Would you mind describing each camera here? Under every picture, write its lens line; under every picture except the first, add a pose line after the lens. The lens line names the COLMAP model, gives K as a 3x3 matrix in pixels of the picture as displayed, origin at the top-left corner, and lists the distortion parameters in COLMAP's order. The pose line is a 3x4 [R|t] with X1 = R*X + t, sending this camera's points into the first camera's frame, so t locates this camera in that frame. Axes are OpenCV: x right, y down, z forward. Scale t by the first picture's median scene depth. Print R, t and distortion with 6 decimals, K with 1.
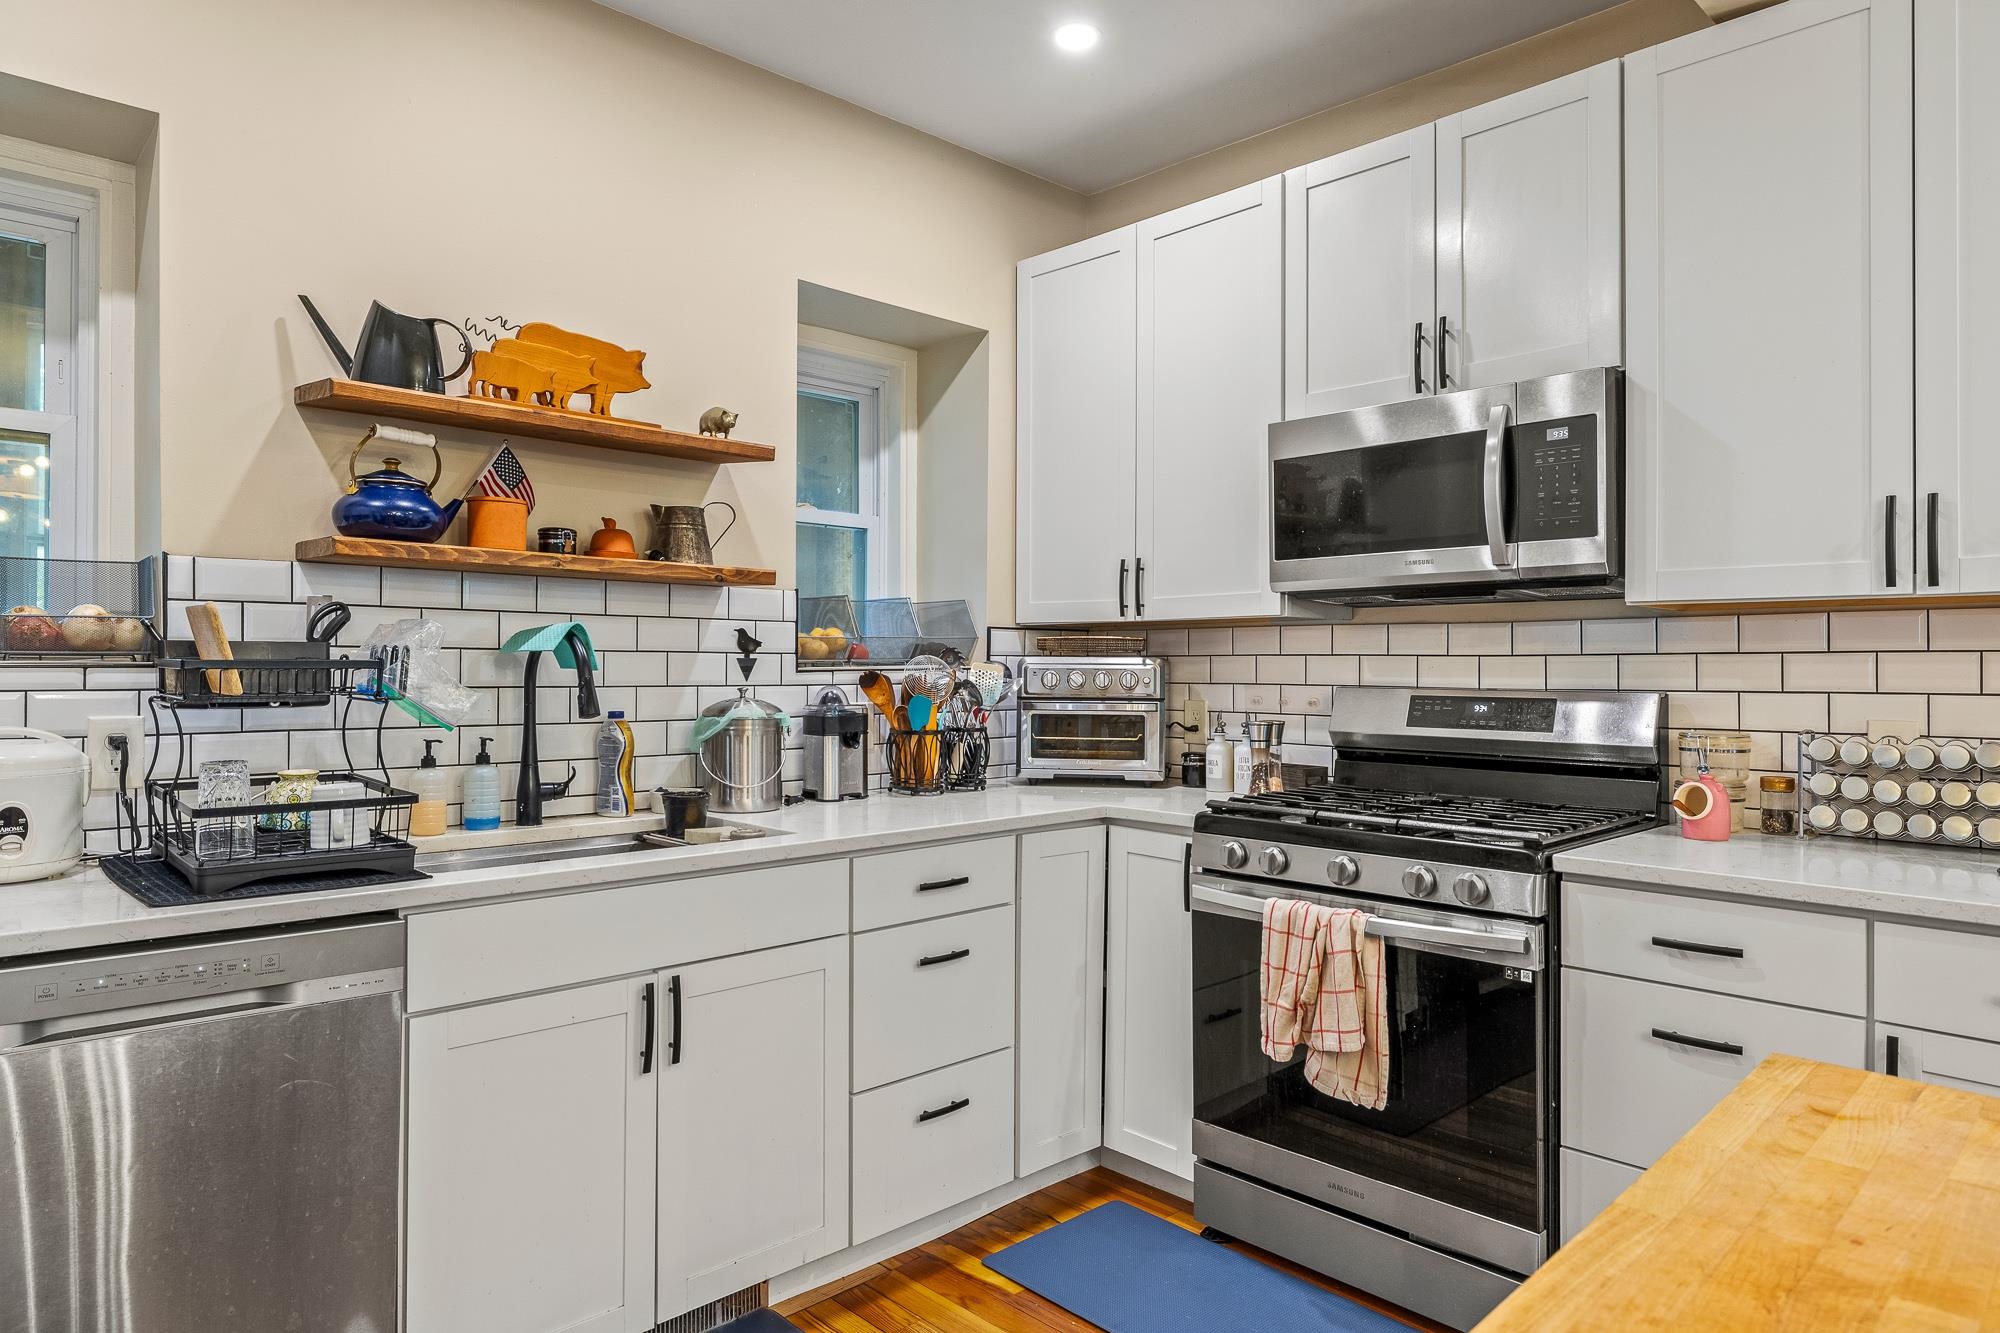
lens RADIAL K [[1248.3, 0, 990.4], [0, 1248.3, 653.9], [0, 0, 1]] dist [-0.000176, 0.000491]
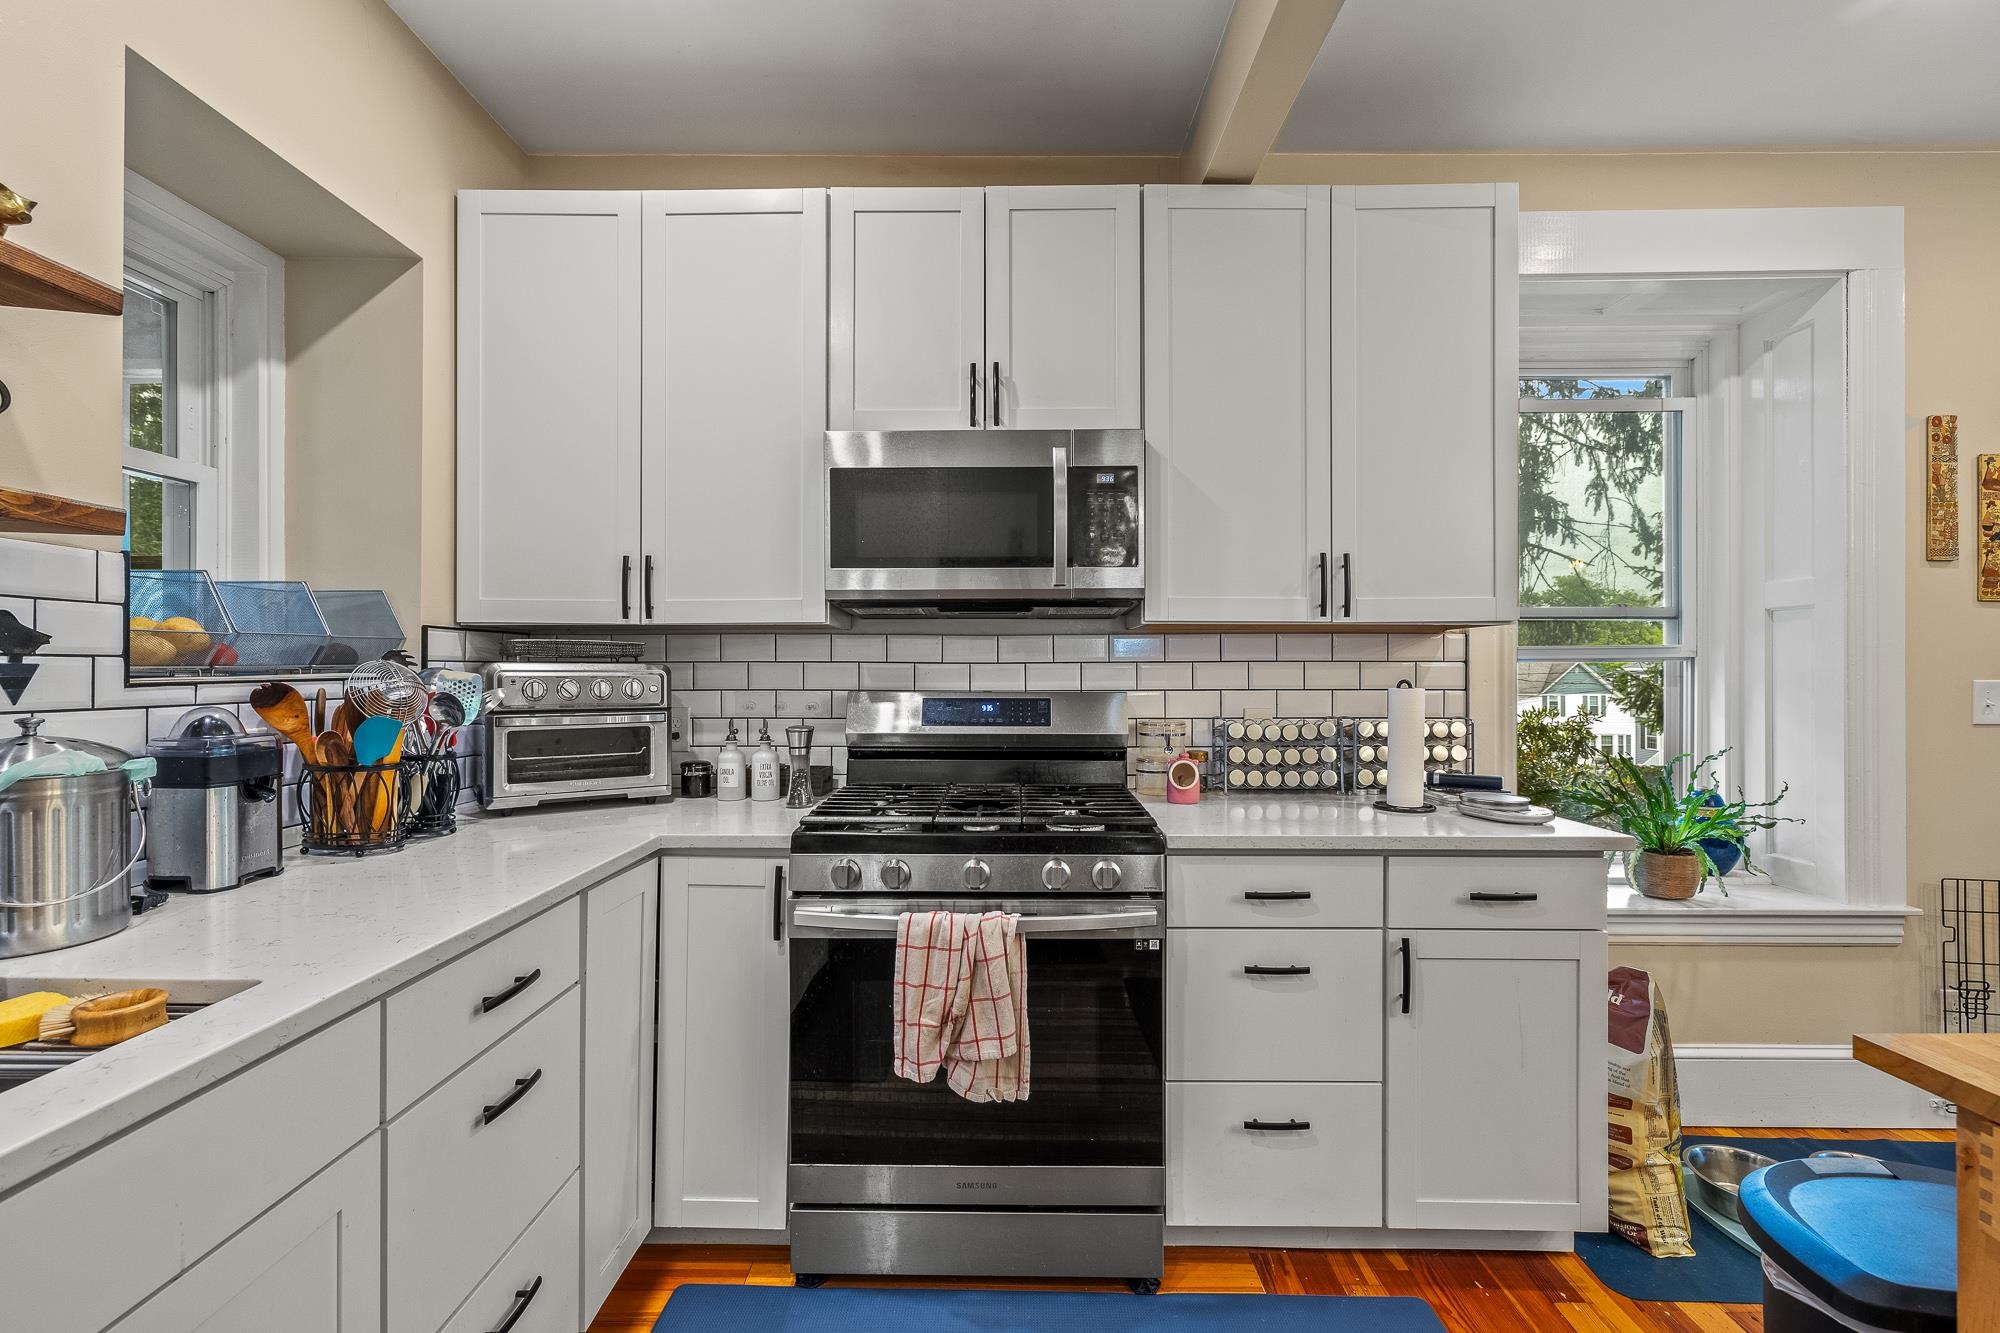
lens RADIAL K [[843.2, 0, 1007.6], [0, 843.2, 667.4], [0, 0, 1]] dist [0.000283, 0.000609]
pose [[0.689815, -0.000999, 0.723985, -0.175701], [-0.004357, 0.999975, 0.005531, 0.000954], [-0.723973, -0.006970, 0.689793, 0.450792]]
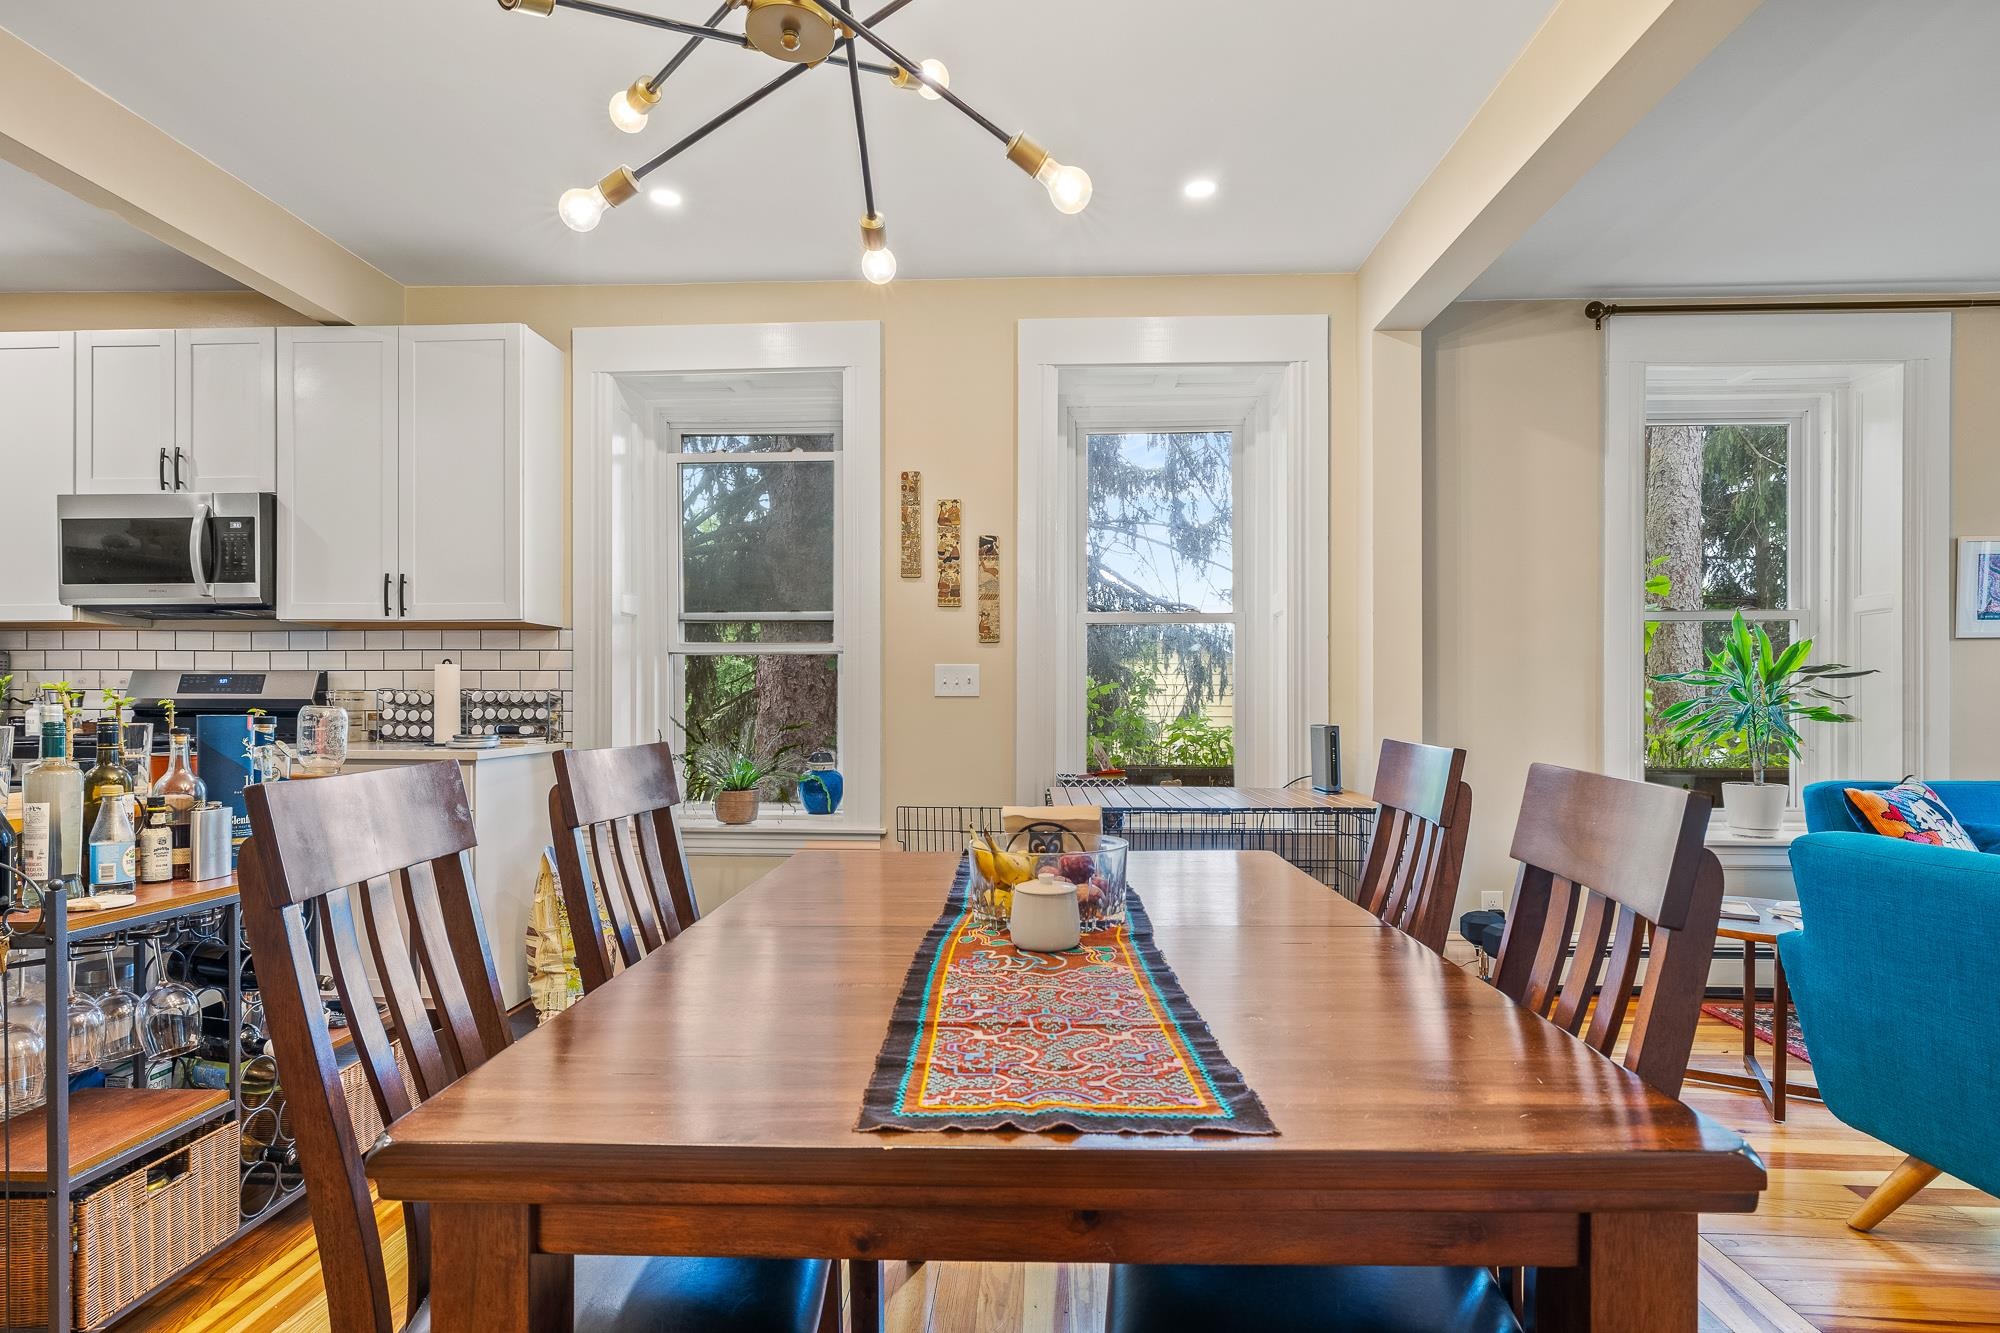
lens RADIAL K [[1044.9, 0, 1004.2], [0, 1044.9, 700.8], [0, 0, 1]] dist [-0.000950, 0.000043]
pose [[0.719758, -0.000068, 0.694225, 0.179472], [-0.007806, 0.999936, 0.008191, 0.052267], [-0.694181, -0.011314, 0.719711, -0.778319]]
